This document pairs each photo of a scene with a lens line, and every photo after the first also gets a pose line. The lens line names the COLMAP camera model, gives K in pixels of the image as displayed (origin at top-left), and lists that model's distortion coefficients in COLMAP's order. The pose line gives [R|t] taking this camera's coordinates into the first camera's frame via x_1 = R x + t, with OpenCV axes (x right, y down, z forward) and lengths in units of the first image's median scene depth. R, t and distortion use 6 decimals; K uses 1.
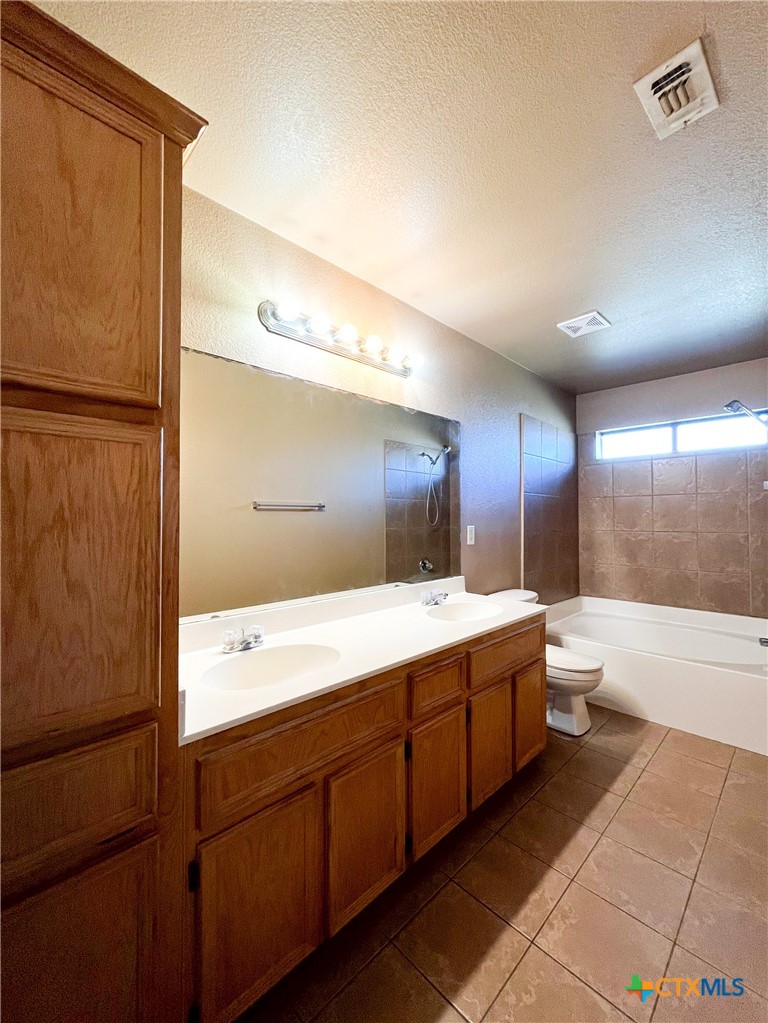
lens RADIAL K [[410.1, 0, 388.1], [0, 410.1, 510.1], [0, 0, 1]] dist [-0.003480, -0.000013]
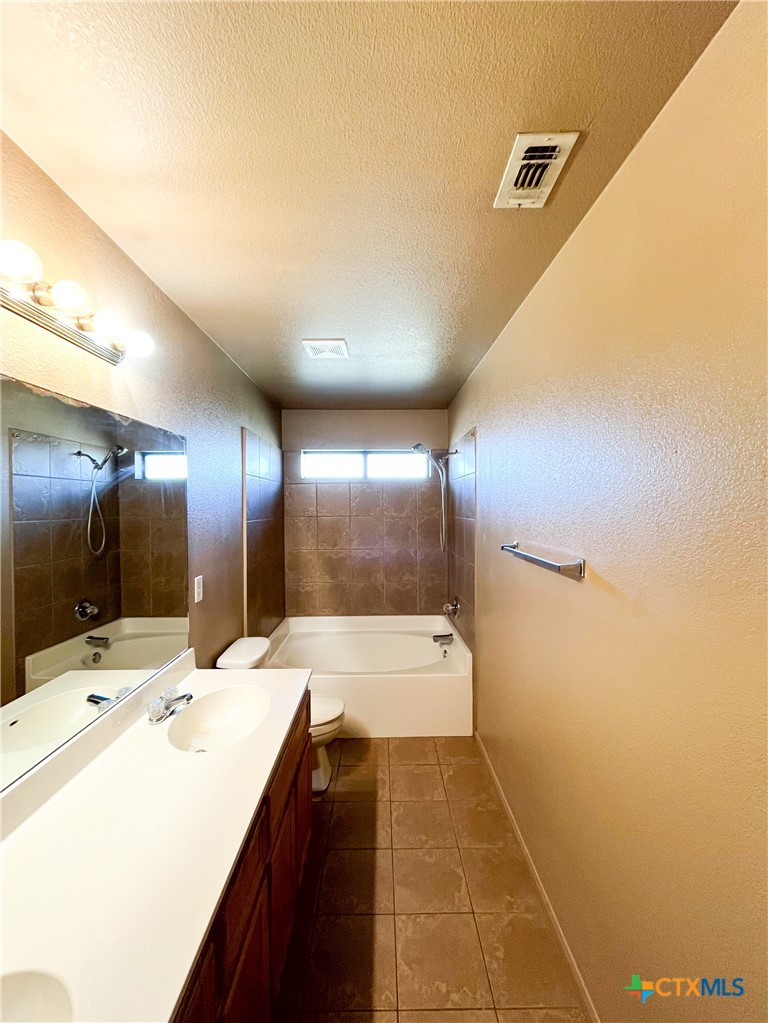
lens RADIAL K [[410.1, 0, 384.5], [0, 410.1, 511.5], [0, 0, 1]] dist [-0.003480, -0.000013]
pose [[0.694307, -0.014182, 0.719539, -0.077642], [-0.007029, 0.999624, 0.026486, -0.080150], [-0.719645, -0.023447, 0.693946, 0.183617]]
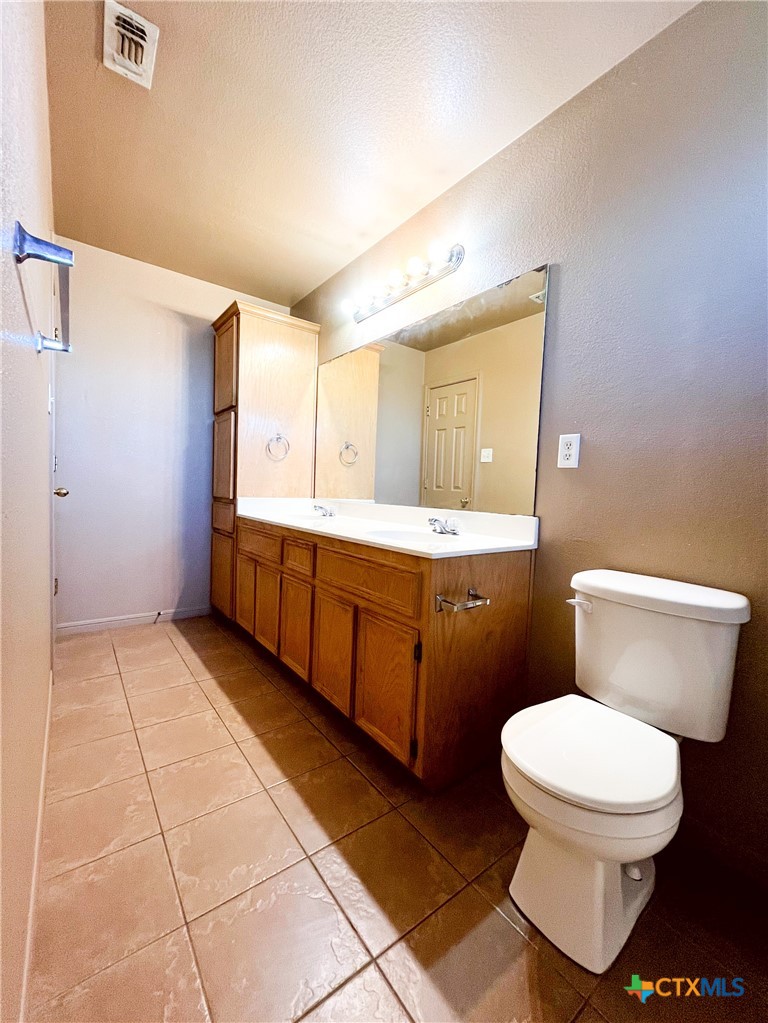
lens RADIAL K [[410.1, 0, 385.8], [0, 410.1, 512.0], [0, 0, 1]] dist [-0.003480, -0.000013]
pose [[-0.115418, 0.044589, -0.992316, 0.616513], [-0.023561, 0.998588, 0.047612, 0.096472], [0.993038, 0.028875, -0.114205, 0.633984]]
